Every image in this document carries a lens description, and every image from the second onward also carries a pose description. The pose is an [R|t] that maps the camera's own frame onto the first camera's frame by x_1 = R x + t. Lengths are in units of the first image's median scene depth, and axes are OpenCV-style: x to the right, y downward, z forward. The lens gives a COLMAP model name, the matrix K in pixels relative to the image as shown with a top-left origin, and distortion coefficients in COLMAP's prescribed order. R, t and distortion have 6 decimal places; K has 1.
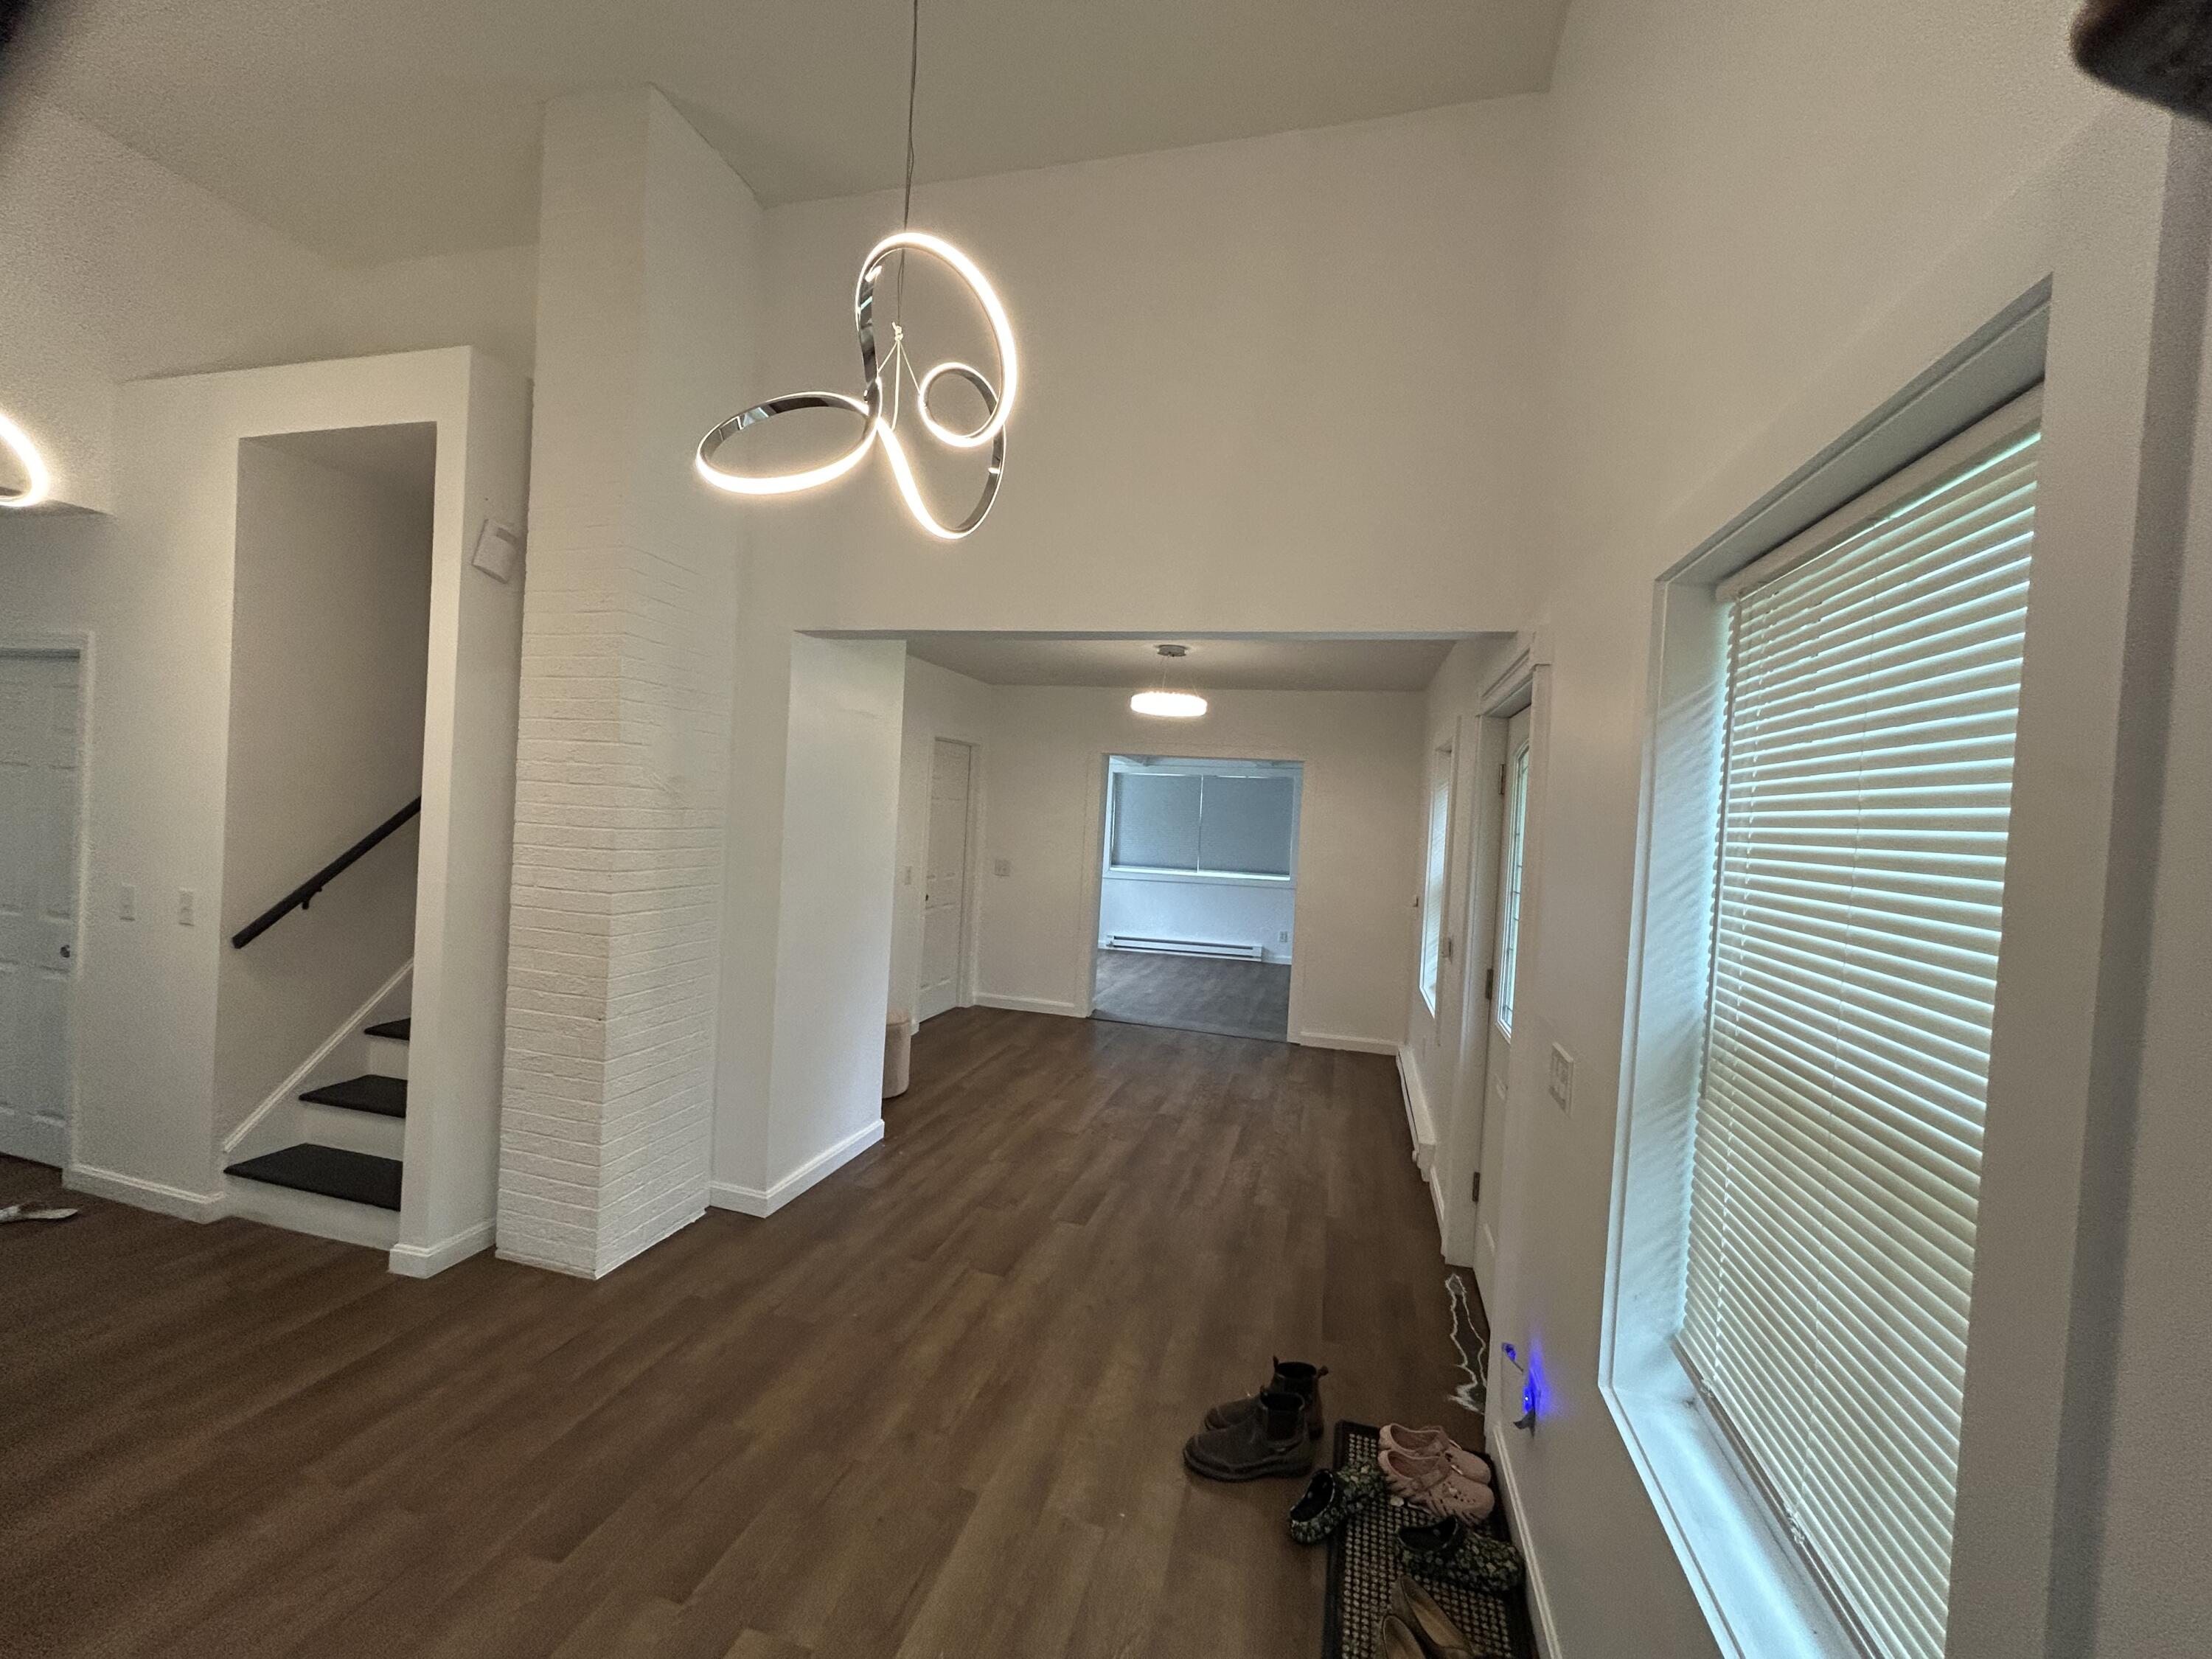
lens RADIAL K [[897.0, 0, 1107.0], [0, 897.0, 814.4], [0, 0, 1]] dist [-0.000112, -0.000002]
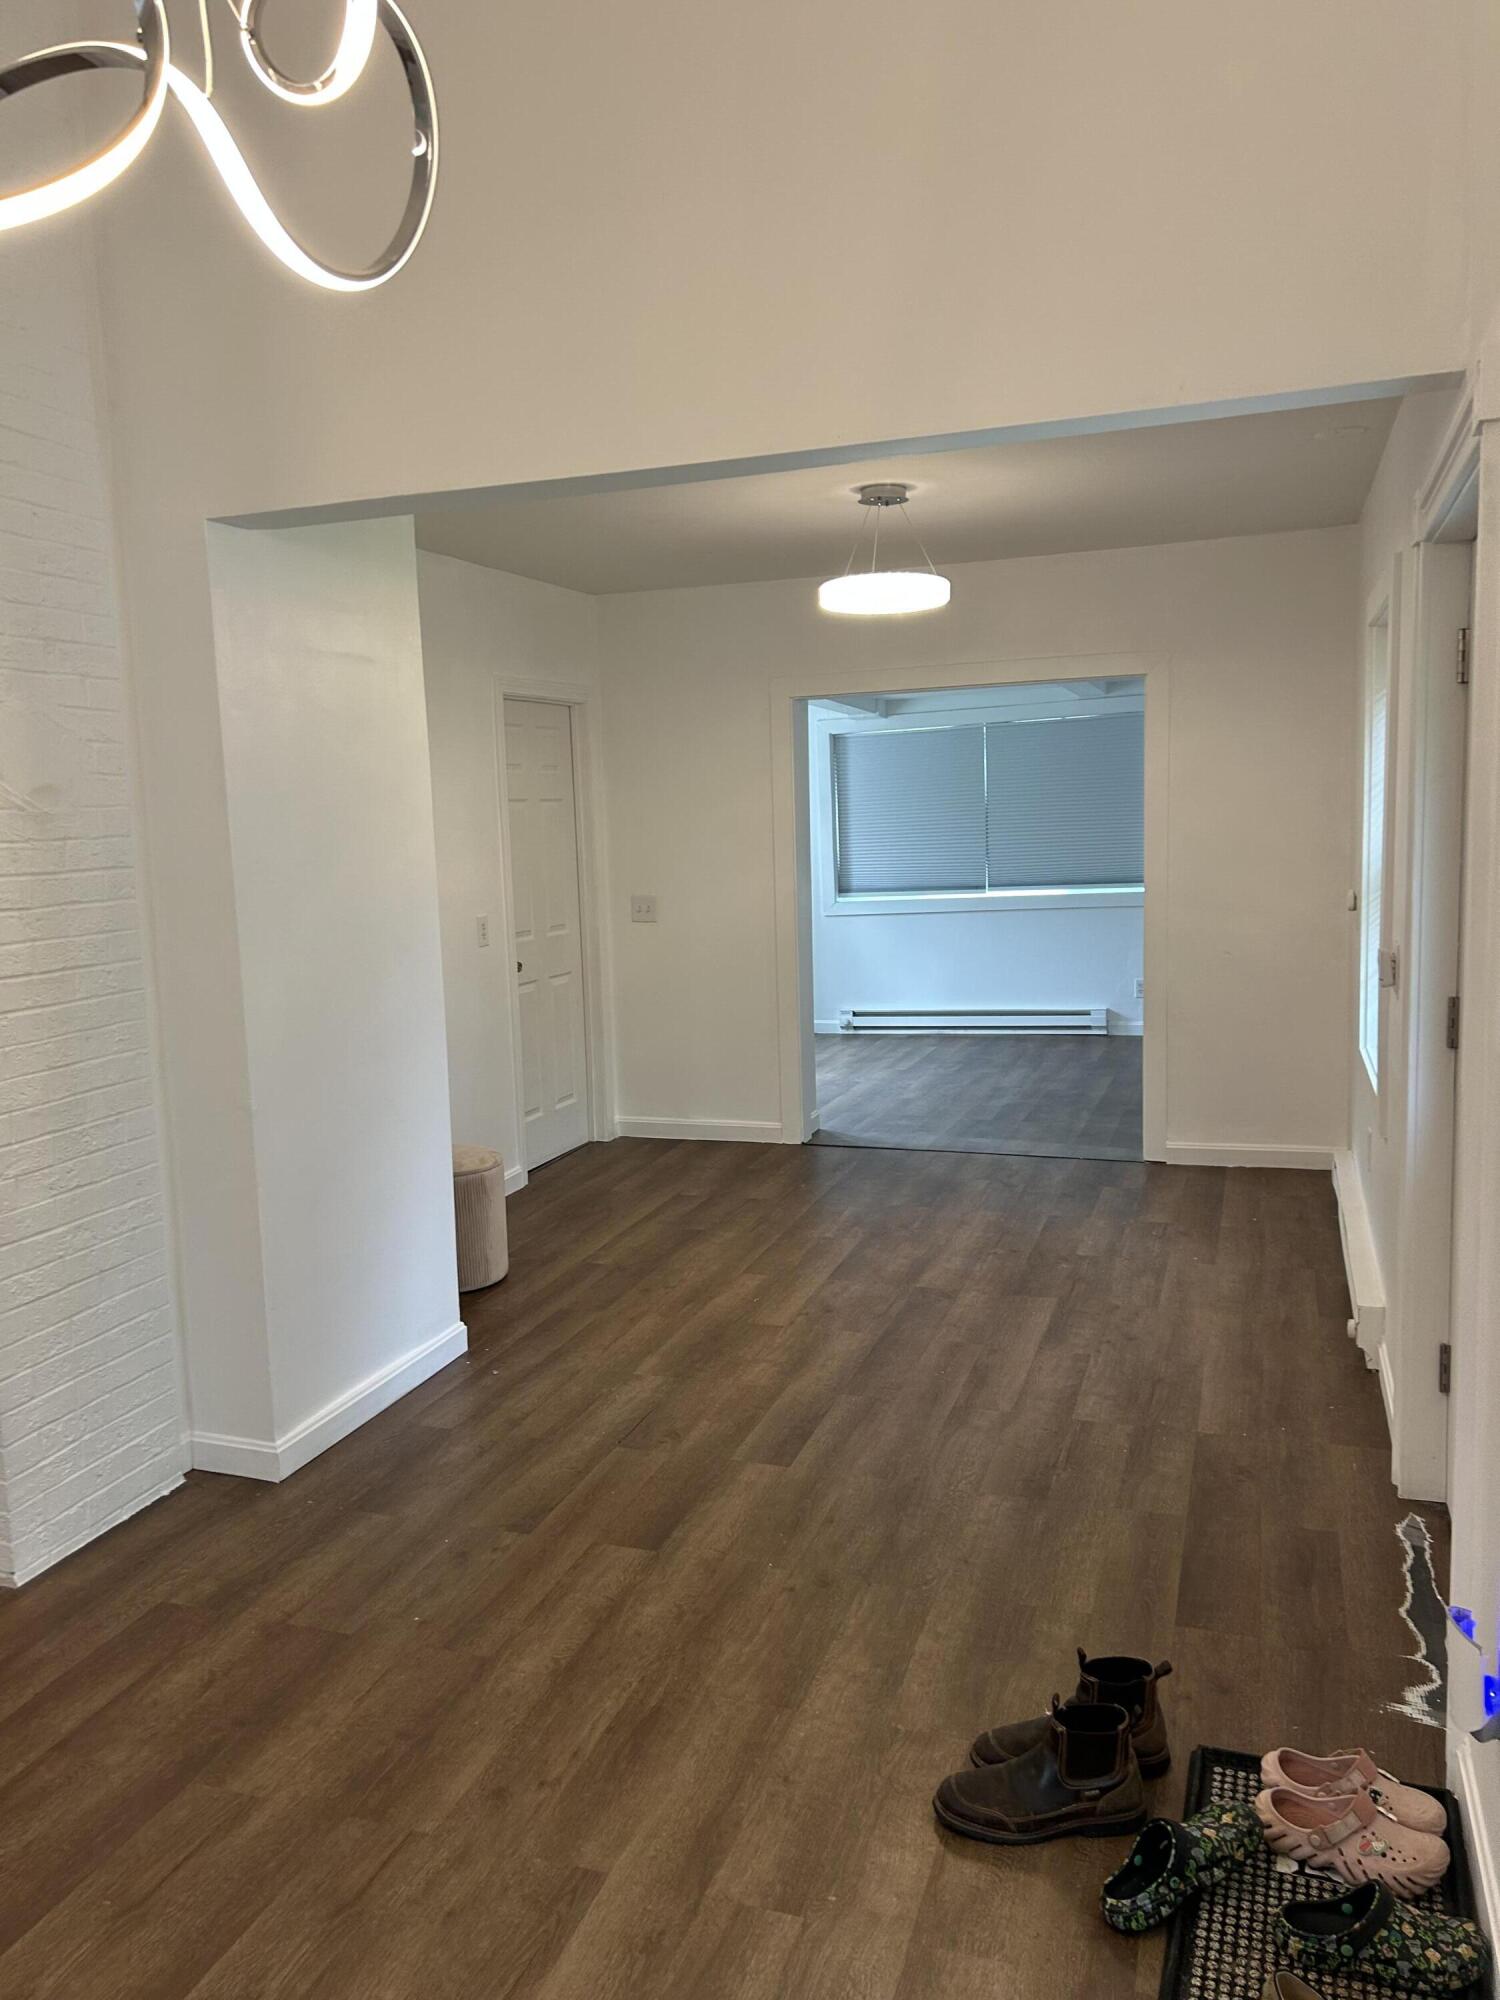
lens RADIAL K [[1502.7, 0, 732.5], [0, 1502.7, 998.9], [0, 0, 1]] dist [0.071980, -0.089938]
pose [[0.992857, -0.079320, -0.089120, 0.053454], [0.089183, 0.989610, 0.112773, 0.022218], [0.079249, -0.119915, 0.989616, 0.013083]]
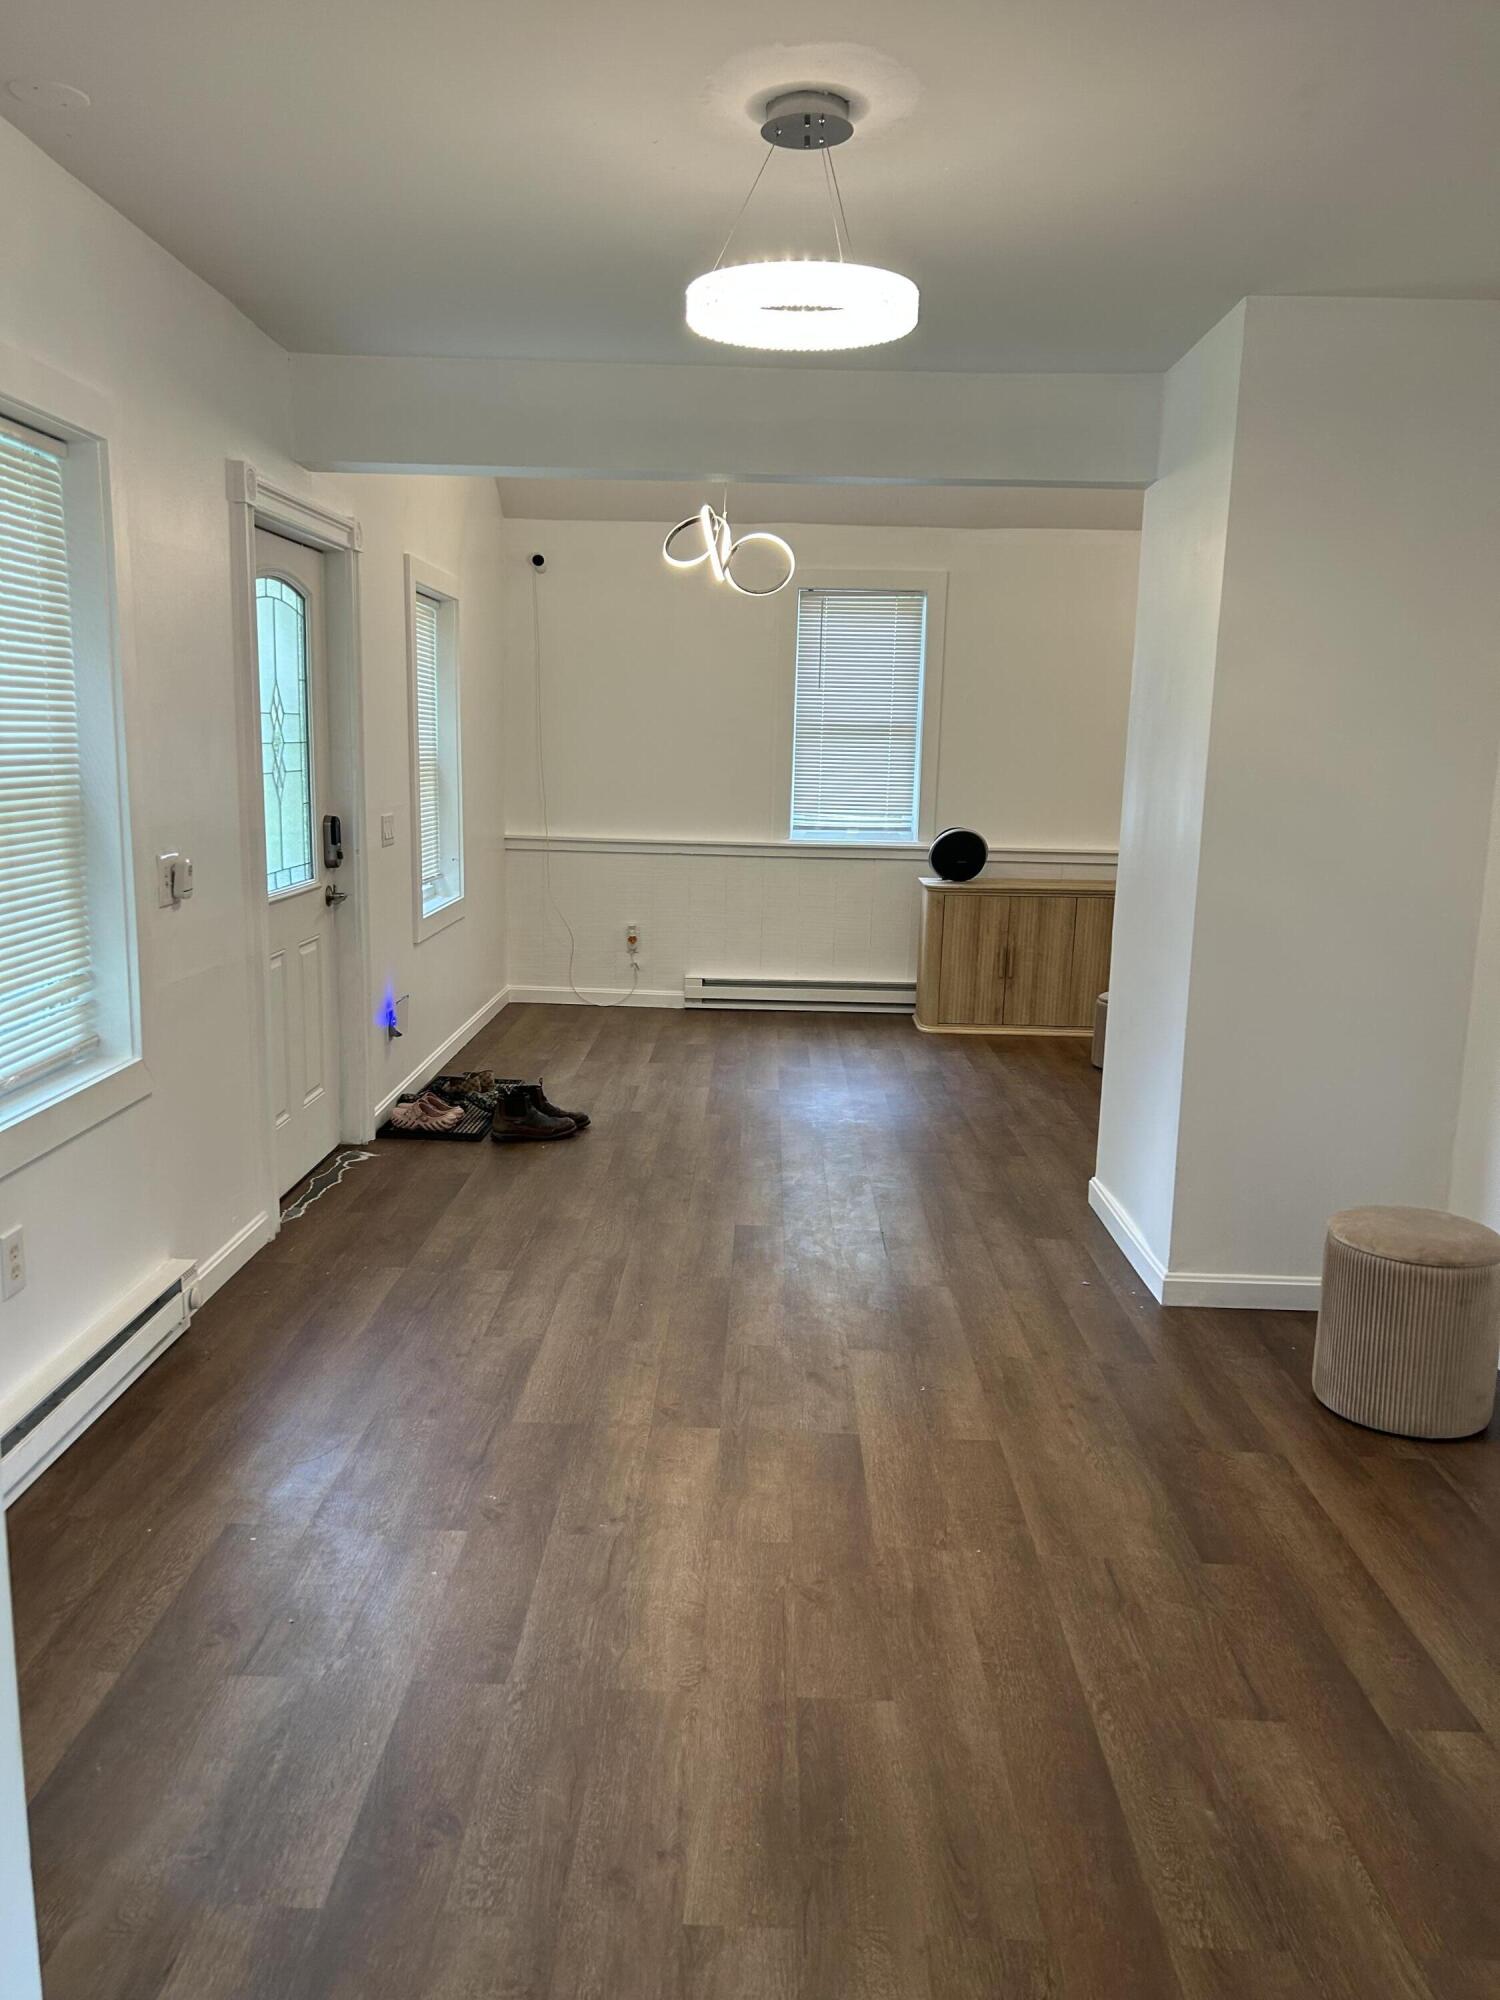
lens RADIAL K [[1502.7, 0, 734.1], [0, 1502.7, 1019.2], [0, 0, 1]] dist [0.071980, -0.089938]
pose [[-0.969054, -0.035887, -0.244226, 0.300066], [-0.081123, 0.980722, 0.177773, 0.042325], [0.233138, 0.192084, -0.953284, 2.176411]]
